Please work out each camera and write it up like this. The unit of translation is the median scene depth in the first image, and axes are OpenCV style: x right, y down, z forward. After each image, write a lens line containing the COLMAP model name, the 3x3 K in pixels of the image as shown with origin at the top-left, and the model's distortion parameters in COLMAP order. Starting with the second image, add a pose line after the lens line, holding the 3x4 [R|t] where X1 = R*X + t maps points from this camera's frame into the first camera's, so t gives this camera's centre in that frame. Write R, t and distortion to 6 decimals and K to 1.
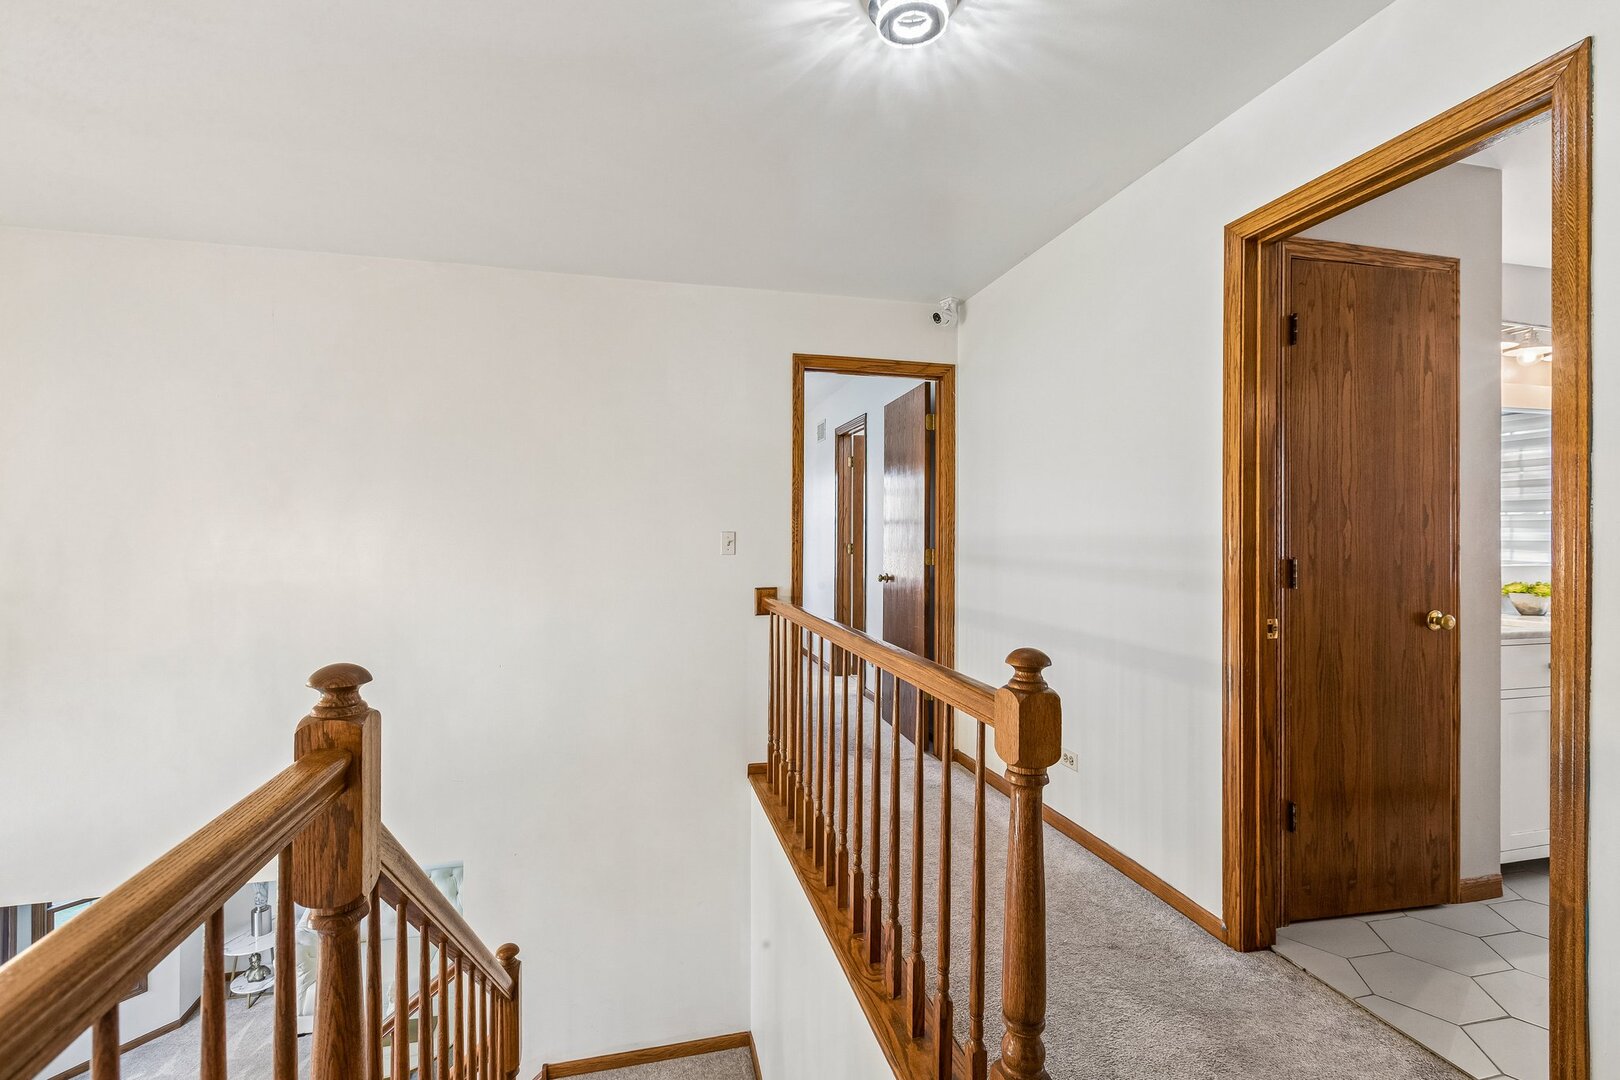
lens RADIAL K [[730.8, 0, 810.4], [0, 730.8, 538.4], [0, 0, 1]] dist [-0.000385, -0.000311]
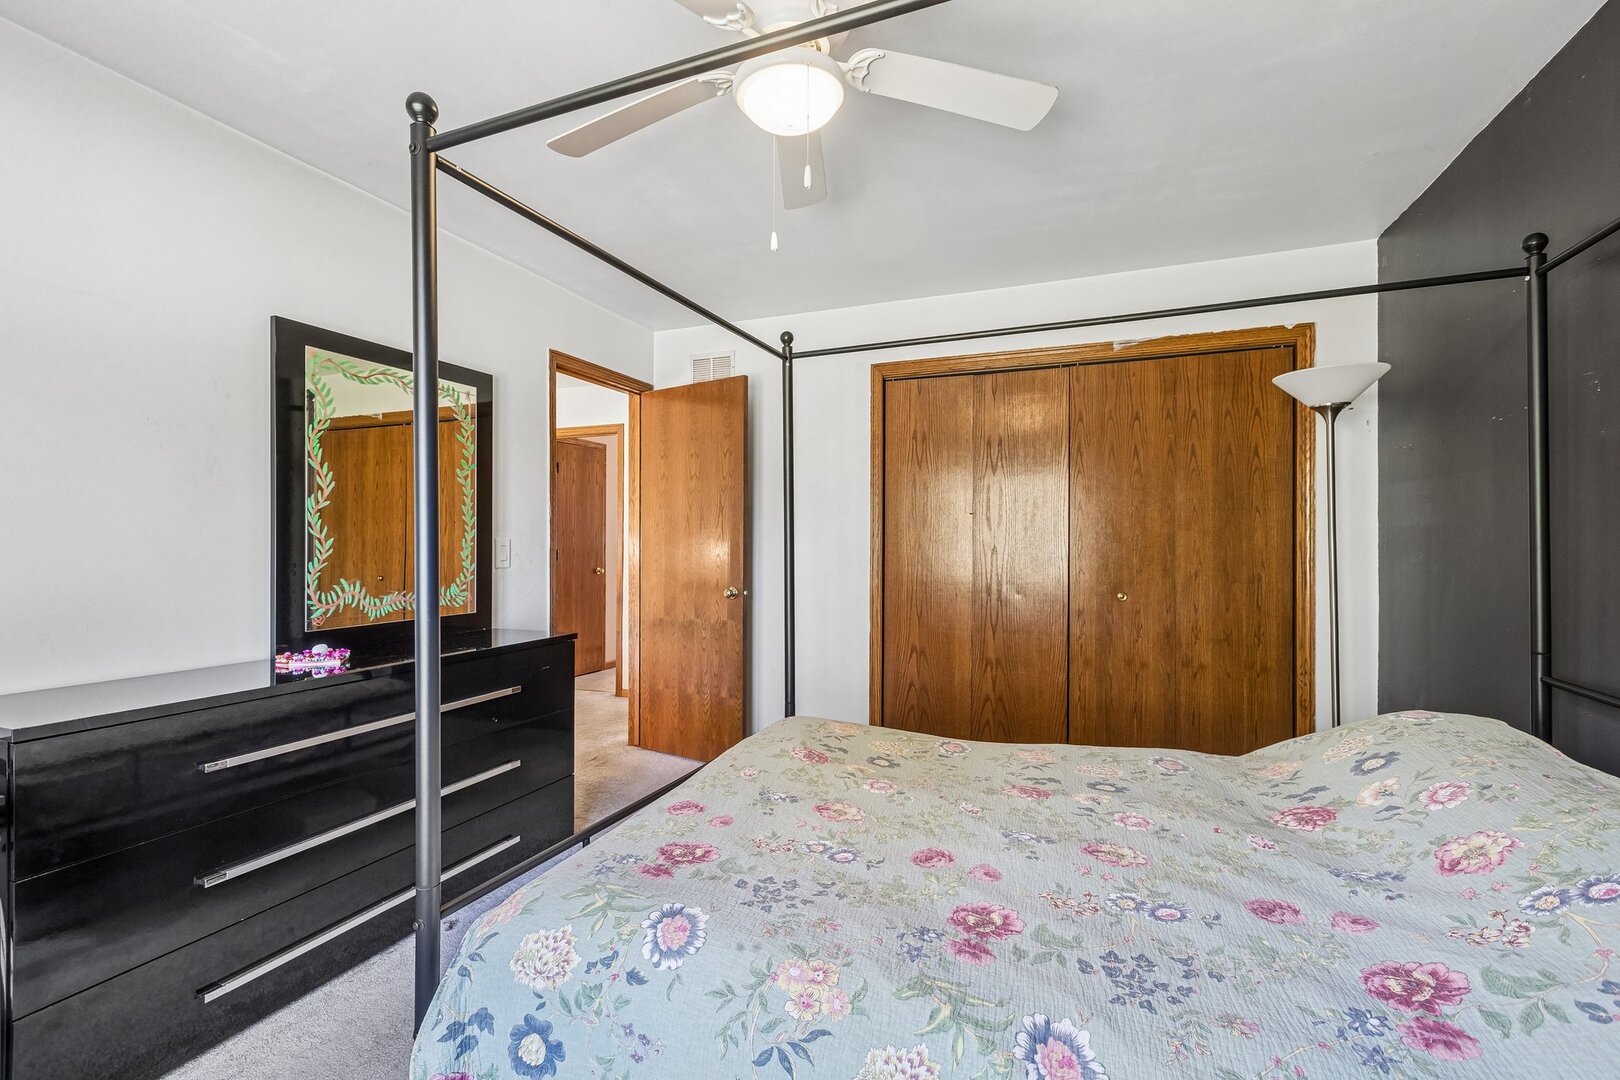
lens RADIAL K [[730.8, 0, 806.9], [0, 730.8, 536.5], [0, 0, 1]] dist [-0.000385, -0.000311]
pose [[0.565712, 0.006572, 0.824576, -1.027769], [-0.004286, 0.999978, -0.005029, -0.010391], [-0.824591, -0.000689, 0.565728, -1.271664]]
